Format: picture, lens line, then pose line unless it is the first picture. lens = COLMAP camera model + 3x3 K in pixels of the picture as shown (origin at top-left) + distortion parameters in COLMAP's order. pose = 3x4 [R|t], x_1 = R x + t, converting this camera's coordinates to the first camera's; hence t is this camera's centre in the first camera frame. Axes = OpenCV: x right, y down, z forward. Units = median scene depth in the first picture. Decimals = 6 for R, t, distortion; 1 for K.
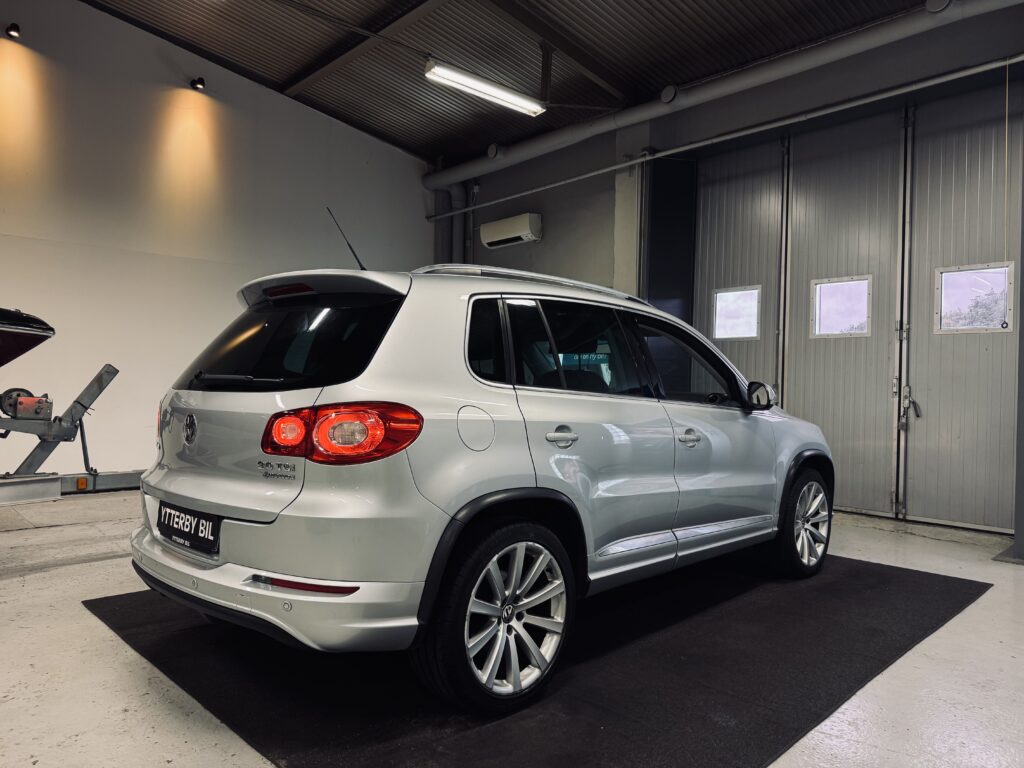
lens RADIAL K [[732.2, 0, 512.0], [0, 732.2, 384.0], [0, 0, 1]] dist [0.000113, -0.000473]
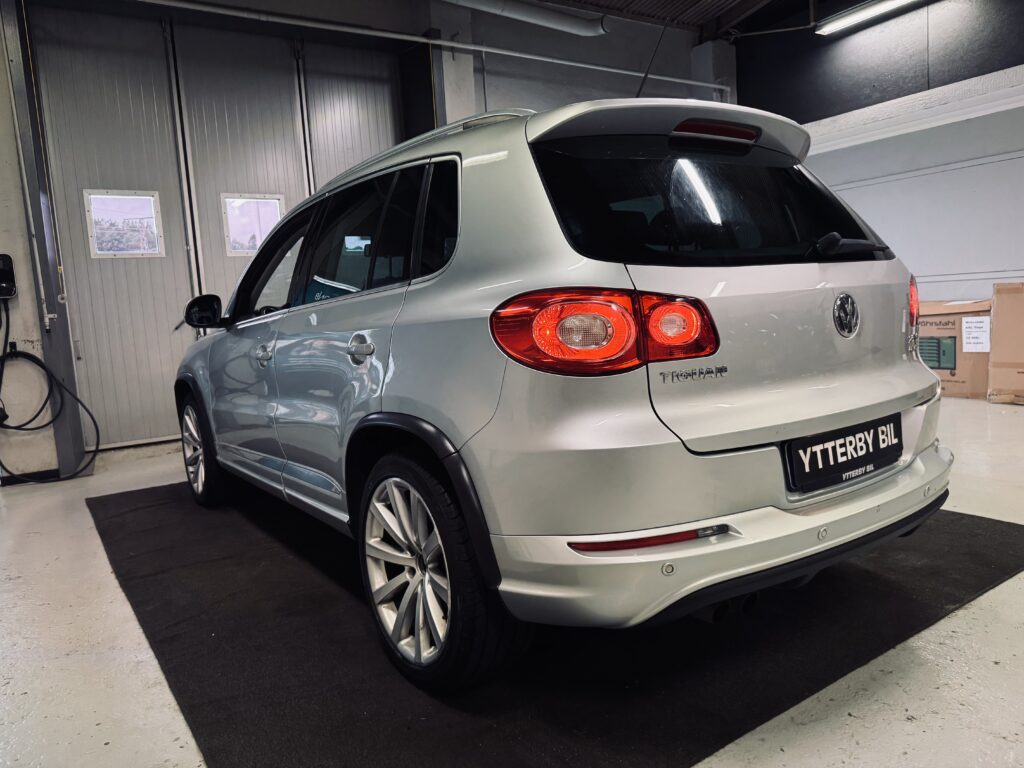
lens RADIAL K [[732.2, 0, 512.0], [0, 732.2, 384.0], [0, 0, 1]] dist [0.000113, -0.000473]
pose [[0.167160, -0.135165, 0.976621, -1.105941], [0.066016, 0.989869, 0.125699, 0.015670], [-0.983717, 0.043461, 0.174390, 1.113790]]
